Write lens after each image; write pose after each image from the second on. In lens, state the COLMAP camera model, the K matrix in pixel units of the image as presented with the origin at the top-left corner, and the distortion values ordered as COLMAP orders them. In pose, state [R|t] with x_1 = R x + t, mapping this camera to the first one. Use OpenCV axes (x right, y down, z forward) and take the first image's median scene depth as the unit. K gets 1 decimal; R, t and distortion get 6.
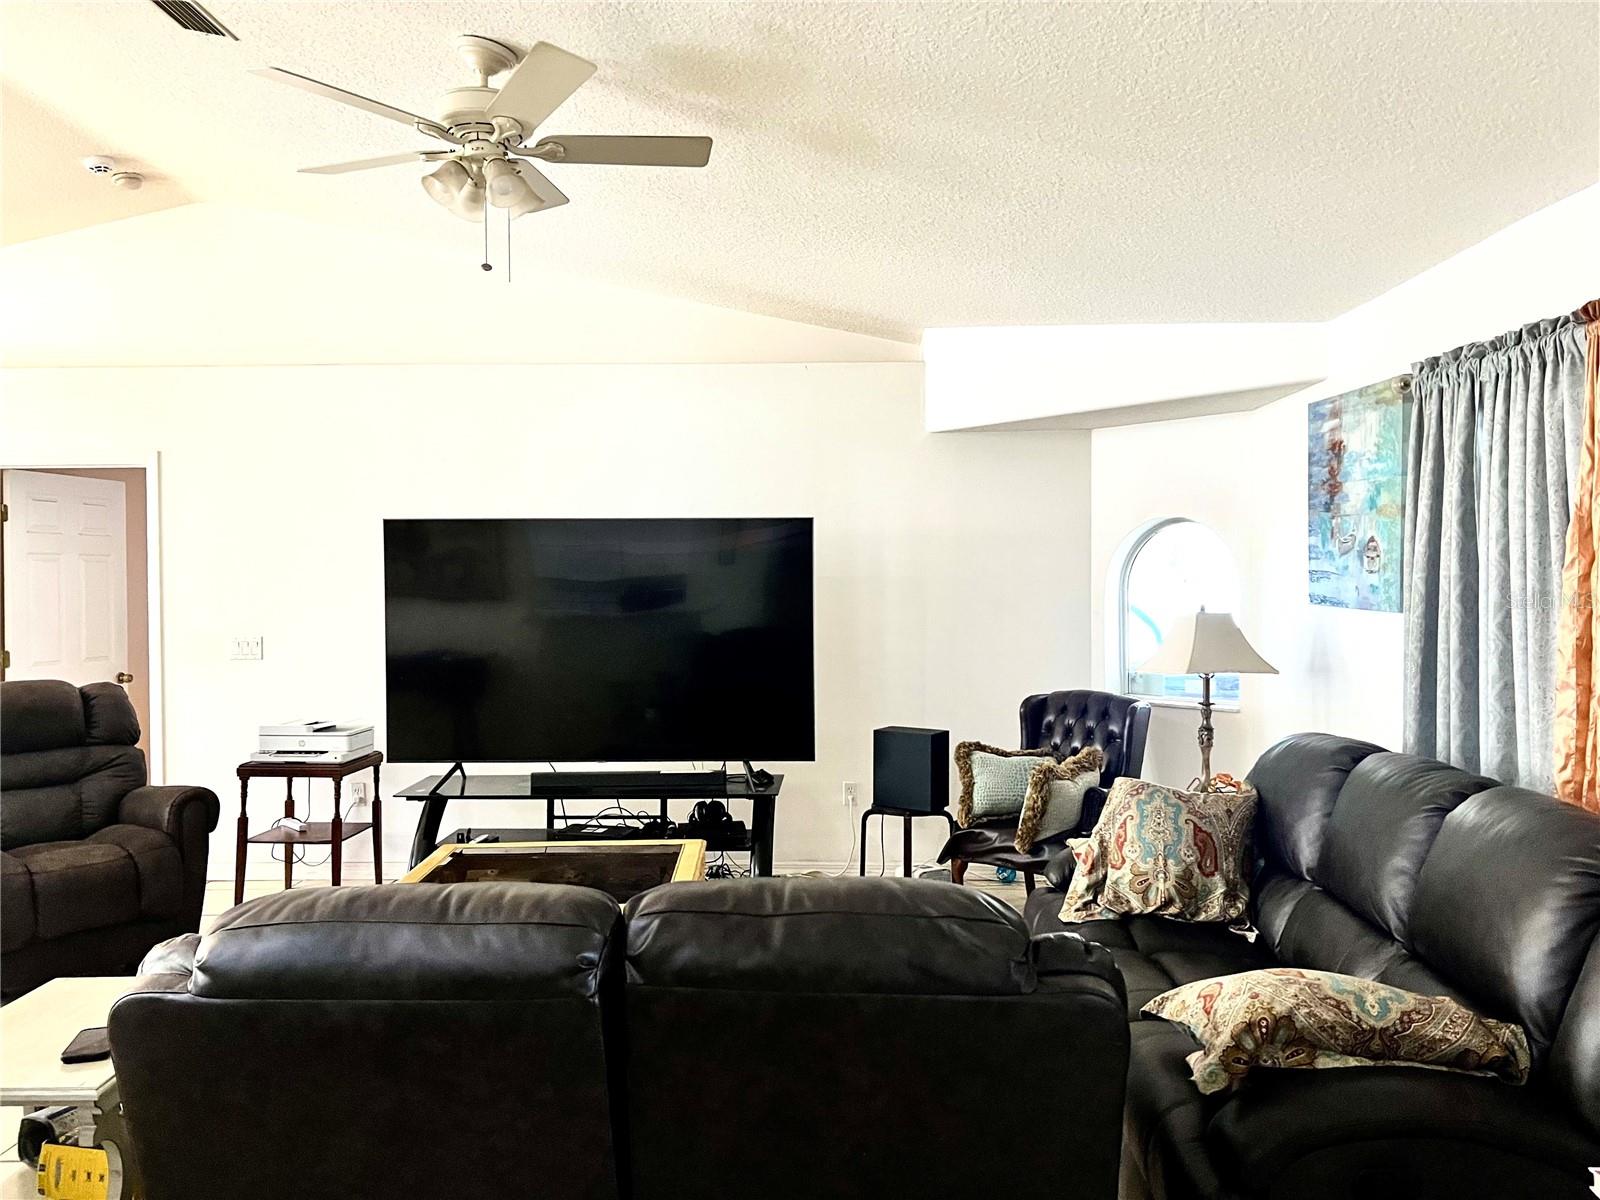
lens RADIAL K [[1202.0, 0, 802.3], [0, 1202.0, 590.5], [0, 0, 1]] dist [0.030424, -0.038738]
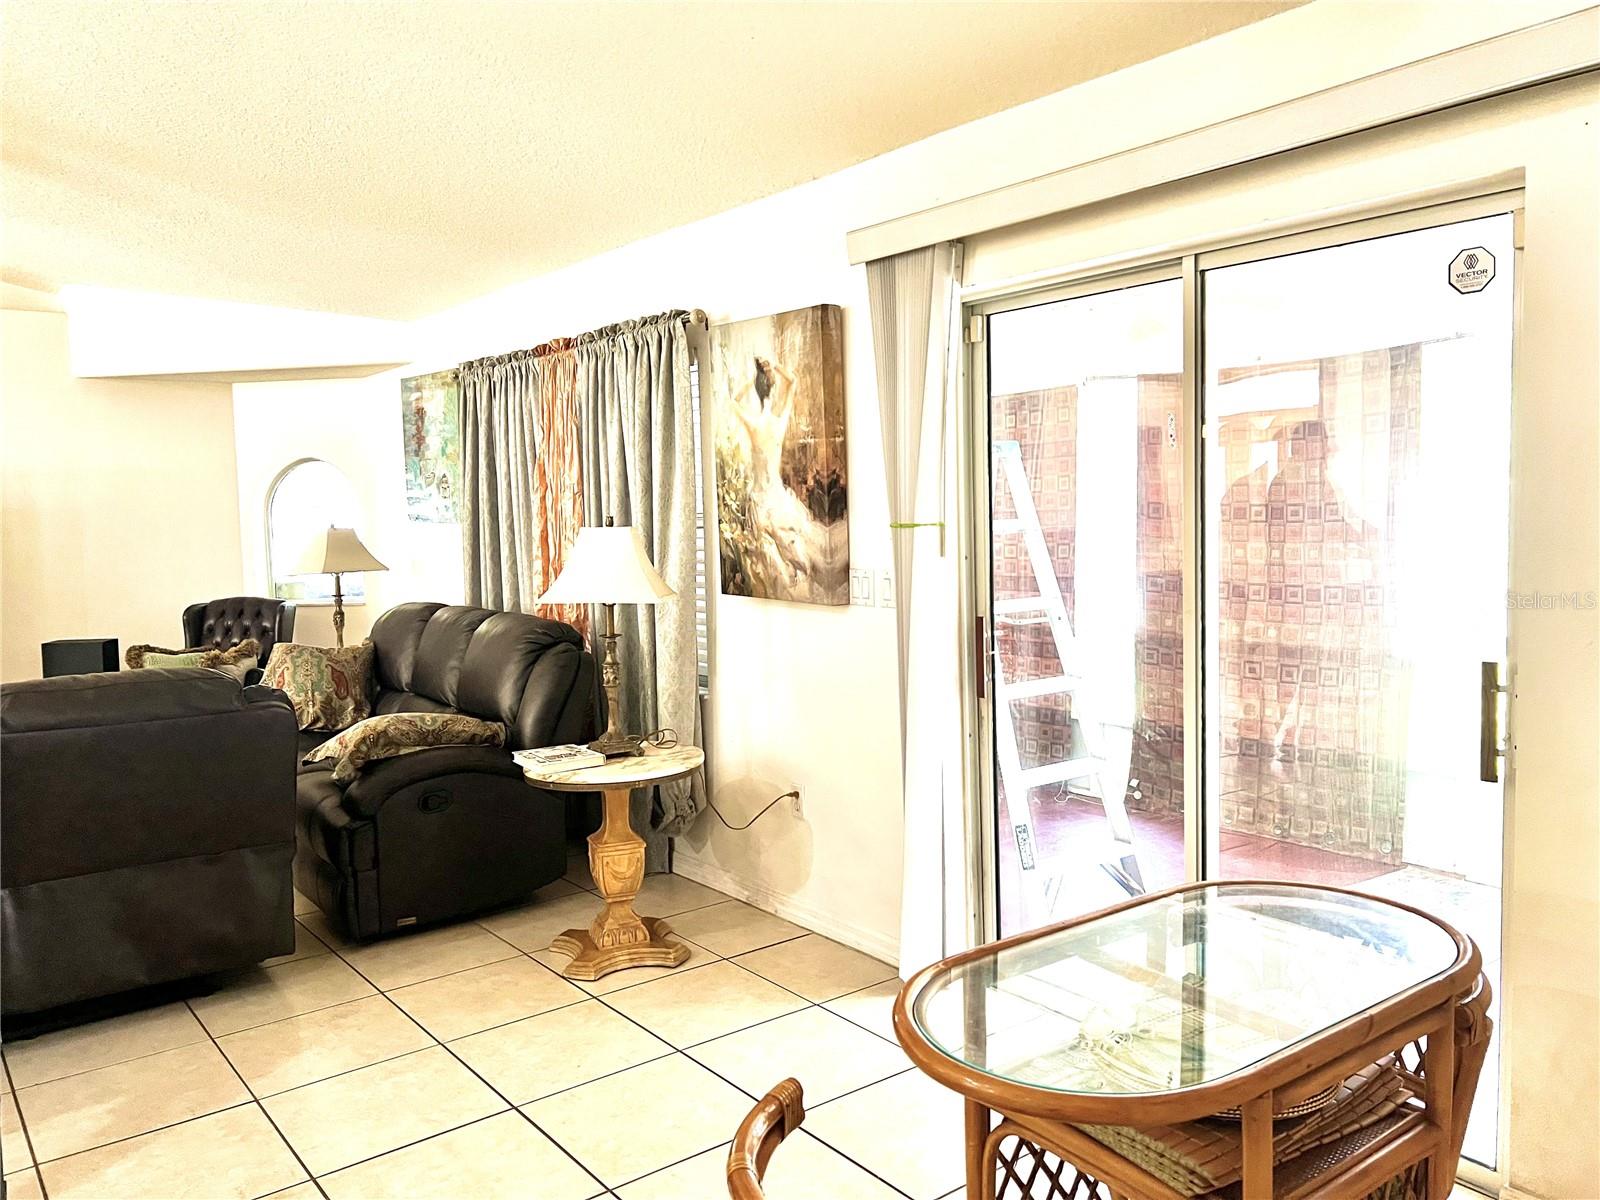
lens RADIAL K [[1202.0, 0, 806.6], [0, 1202.0, 591.9], [0, 0, 1]] dist [0.030424, -0.038738]
pose [[0.771304, -0.060609, 0.633574, -0.152943], [0.025936, 0.997622, 0.063861, 0.019633], [-0.635938, -0.032824, 0.771042, -0.491807]]
